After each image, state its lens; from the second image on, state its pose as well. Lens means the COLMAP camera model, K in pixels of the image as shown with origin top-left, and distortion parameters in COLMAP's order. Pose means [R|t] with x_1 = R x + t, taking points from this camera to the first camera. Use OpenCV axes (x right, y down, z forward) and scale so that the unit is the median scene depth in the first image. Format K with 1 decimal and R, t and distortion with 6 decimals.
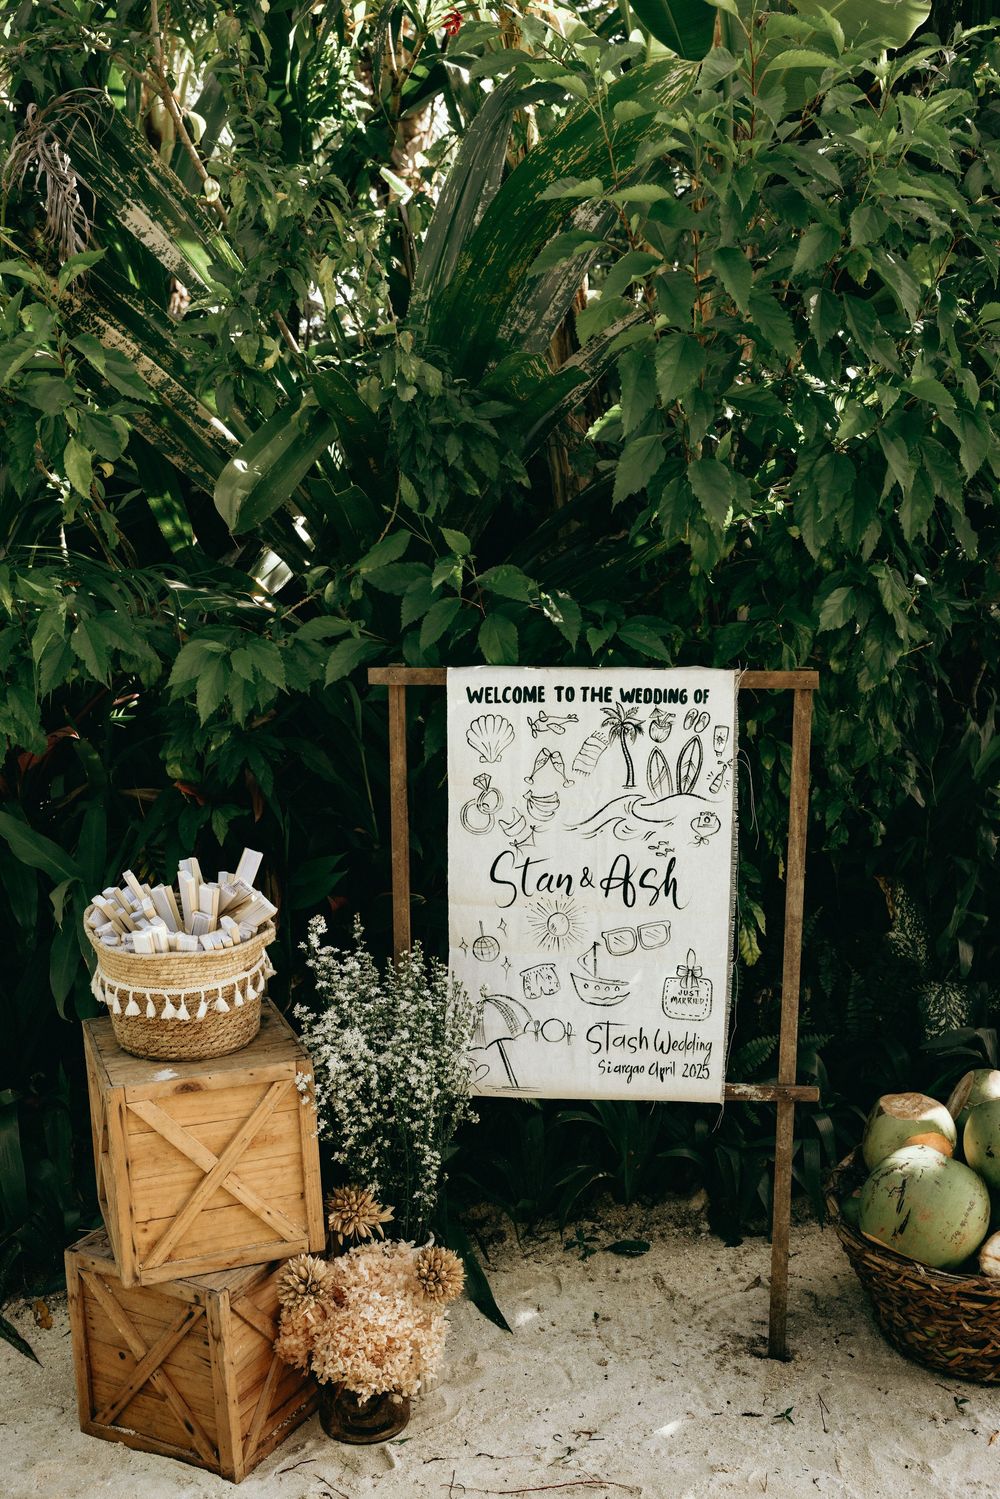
lens RADIAL K [[1625.9, 0, 501.6], [0, 1625.9, 746.8], [0, 0, 1]] dist [-0.031812, 0.000000]
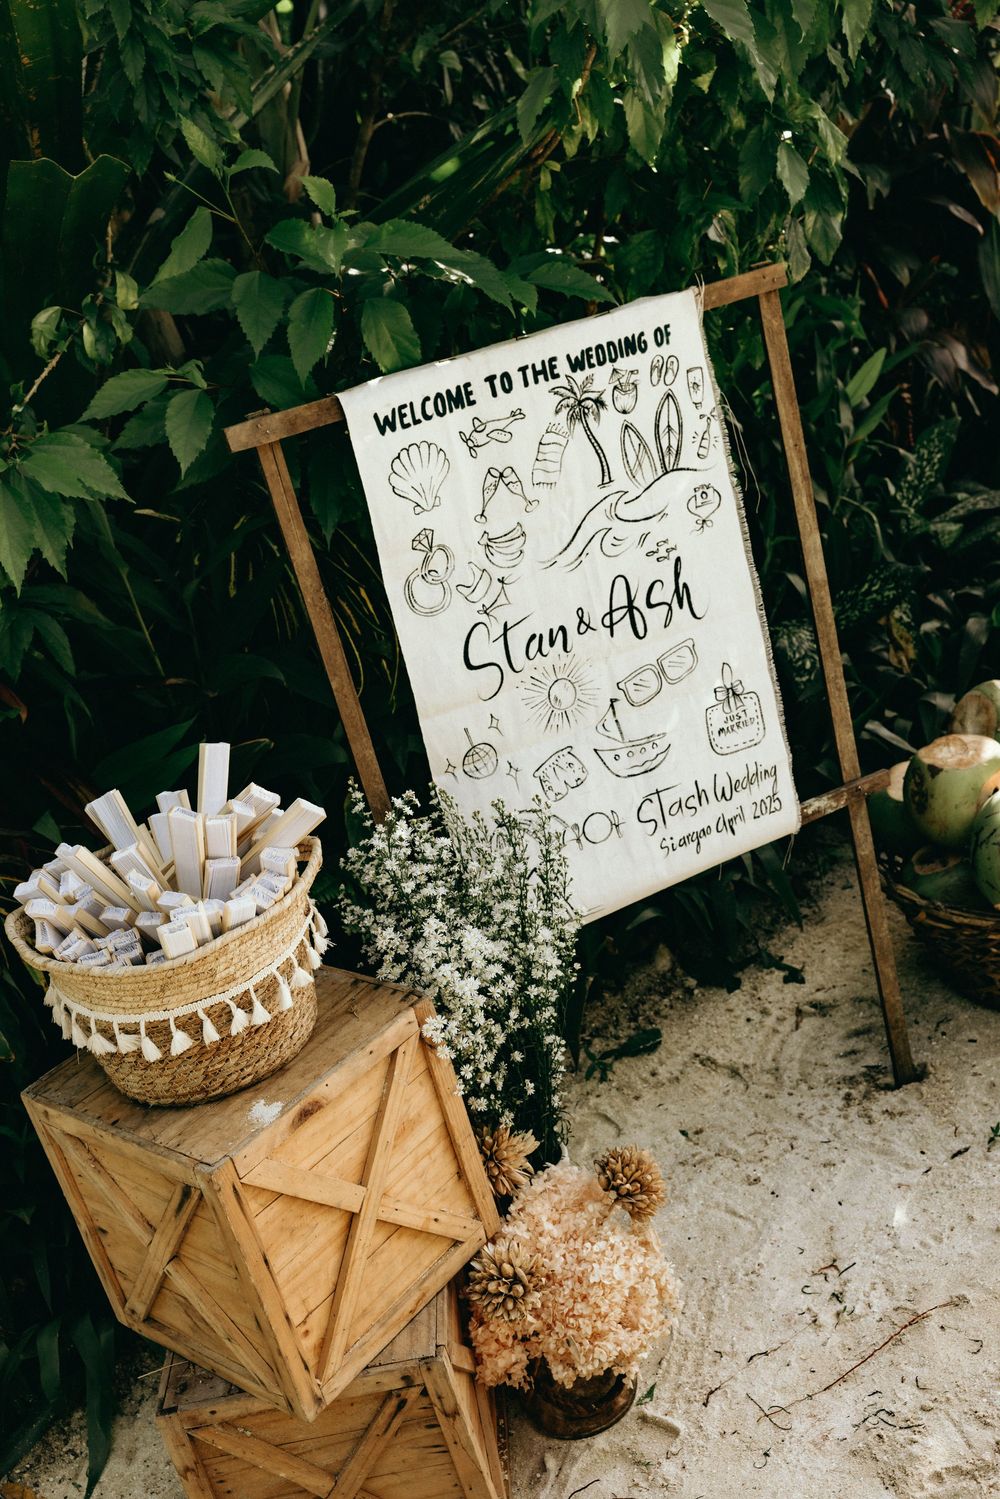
lens RADIAL K [[1628.4, 0, 500.9], [0, 1628.4, 754.3], [0, 0, 1]] dist [-0.015776, 0.000000]
pose [[0.840597, -0.363739, 0.401362, -0.302569], [0.292820, 0.928531, 0.228224, -0.044125], [-0.455691, -0.074318, 0.887030, 0.356058]]
